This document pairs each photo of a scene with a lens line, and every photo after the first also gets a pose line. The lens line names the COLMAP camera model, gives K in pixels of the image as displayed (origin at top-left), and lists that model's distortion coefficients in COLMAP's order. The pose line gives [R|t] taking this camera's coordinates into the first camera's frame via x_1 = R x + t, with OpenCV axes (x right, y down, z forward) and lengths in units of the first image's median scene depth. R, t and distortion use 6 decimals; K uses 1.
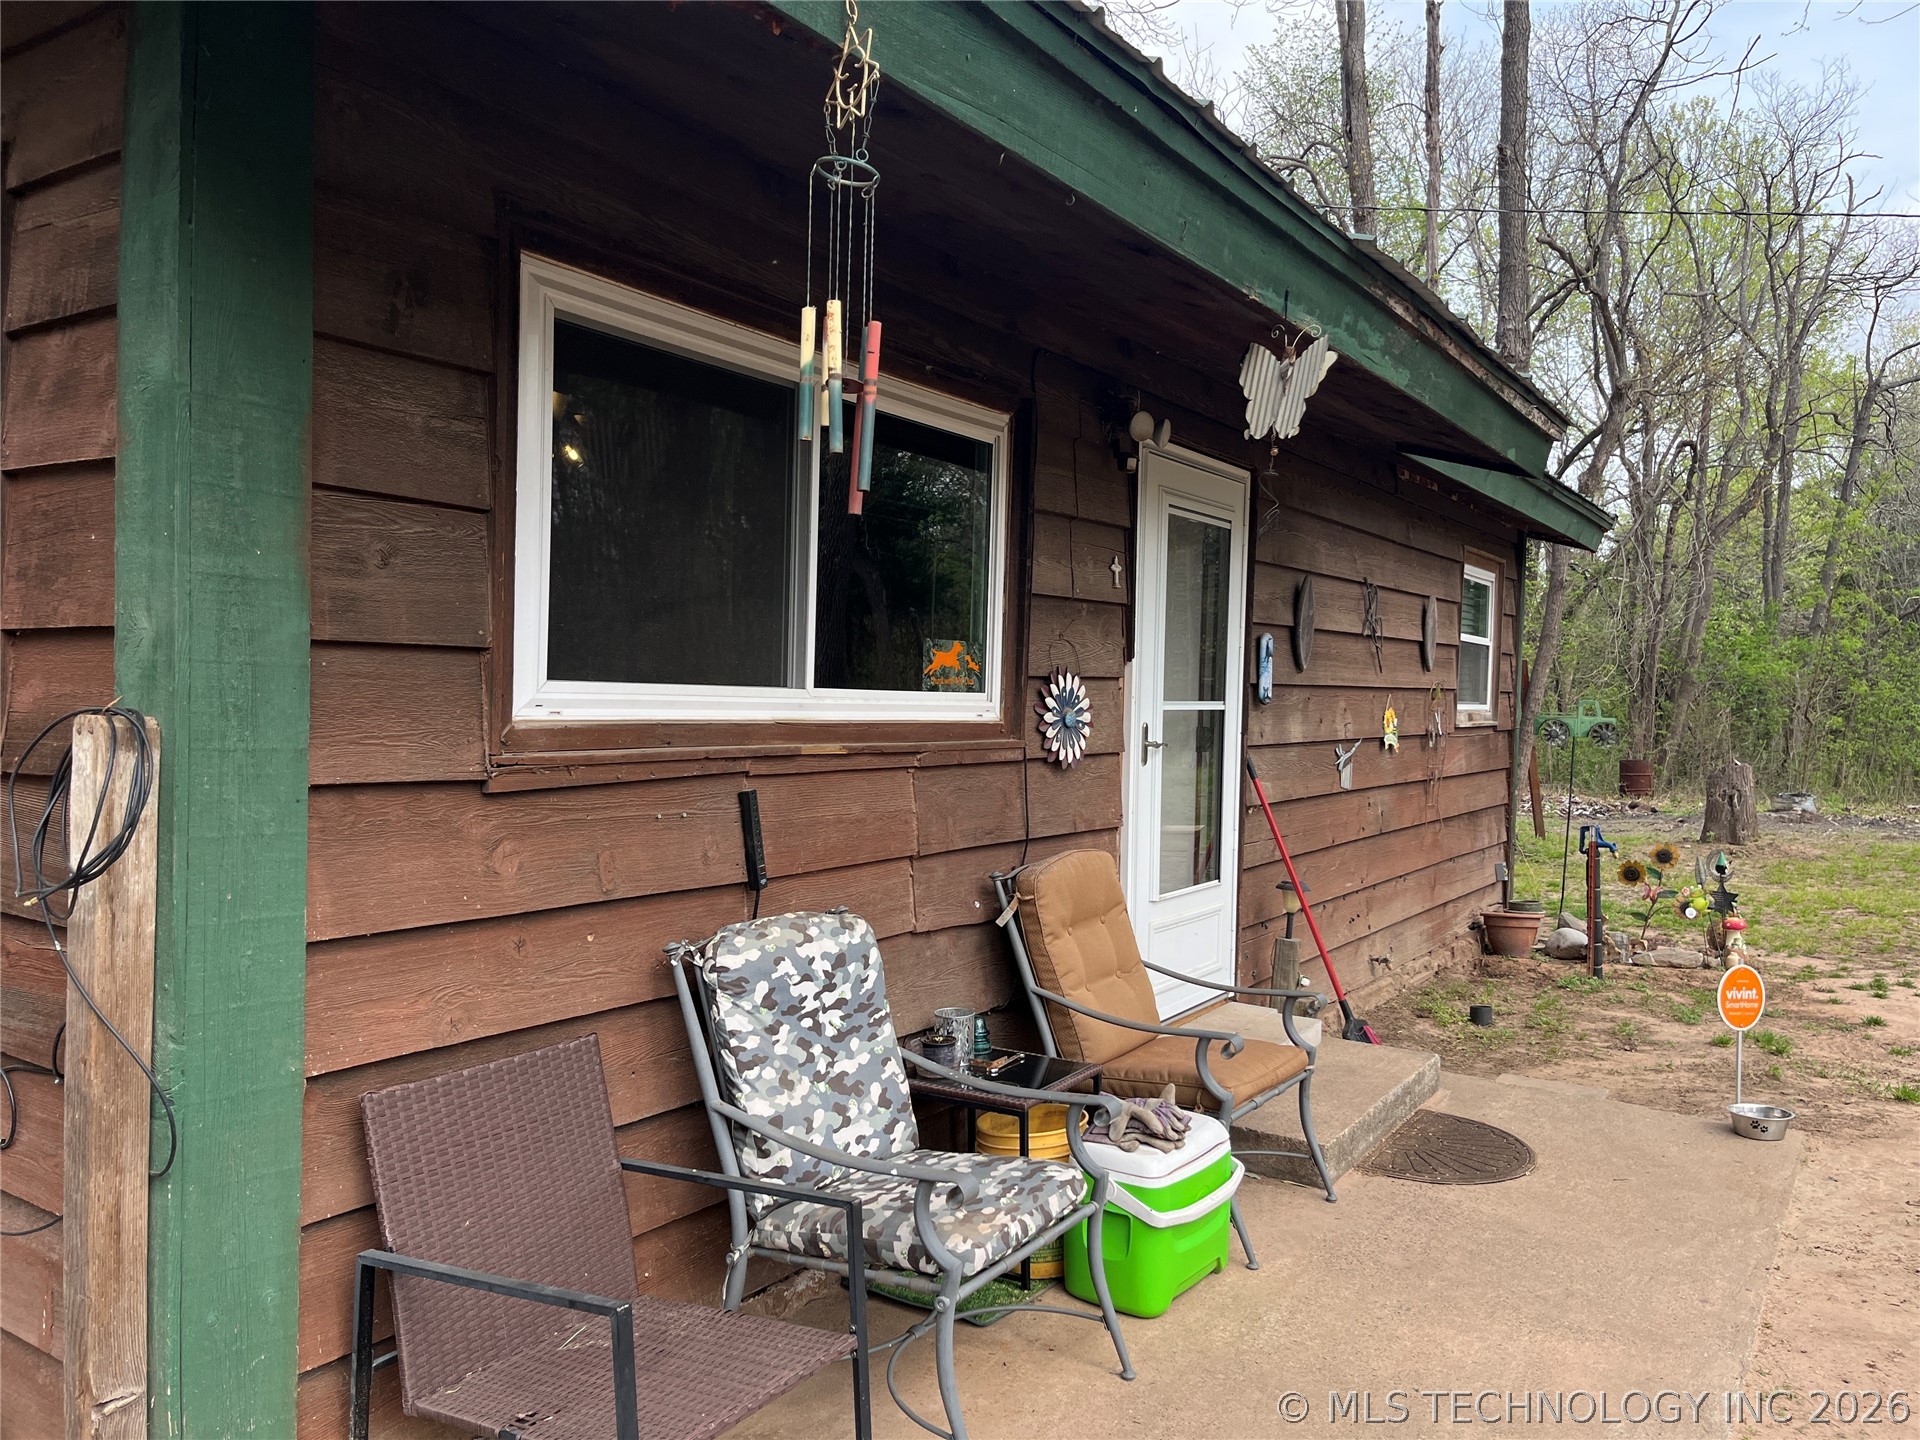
lens RADIAL K [[1453.4, 0, 961.3], [0, 1453.4, 728.5], [0, 0, 1]] dist [0.069204, -0.103219]
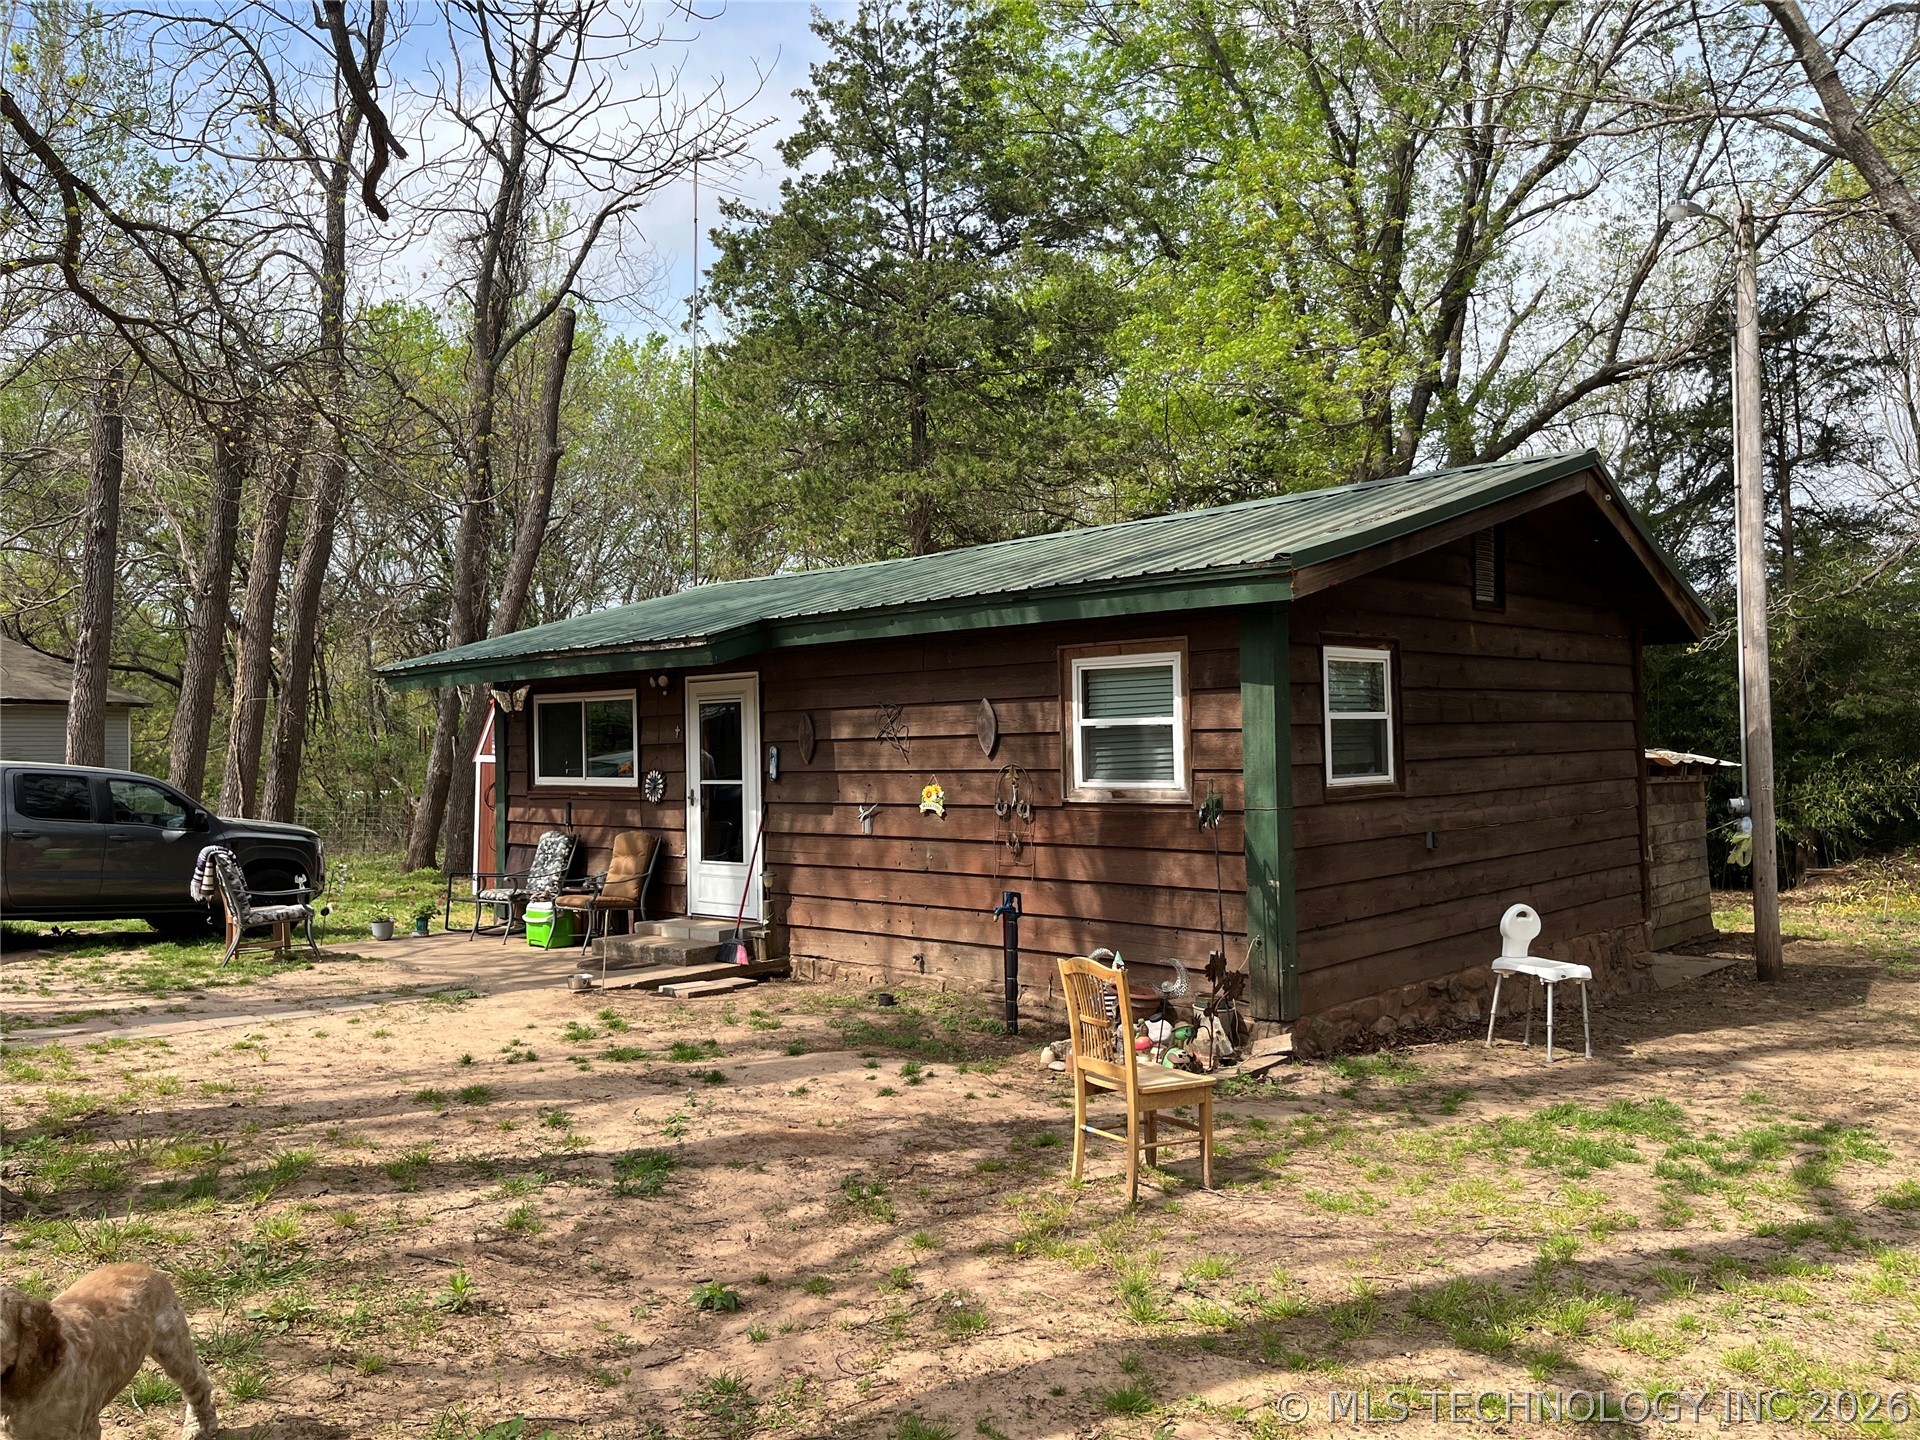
lens RADIAL K [[1453.4, 0, 972.2], [0, 1453.4, 716.5], [0, 0, 1]] dist [0.069204, -0.103219]
pose [[-0.177725, -0.058542, -0.982337, 3.636339], [-0.029796, 0.998091, -0.054090, -0.009982], [0.983629, 0.019656, -0.179131, 2.781018]]
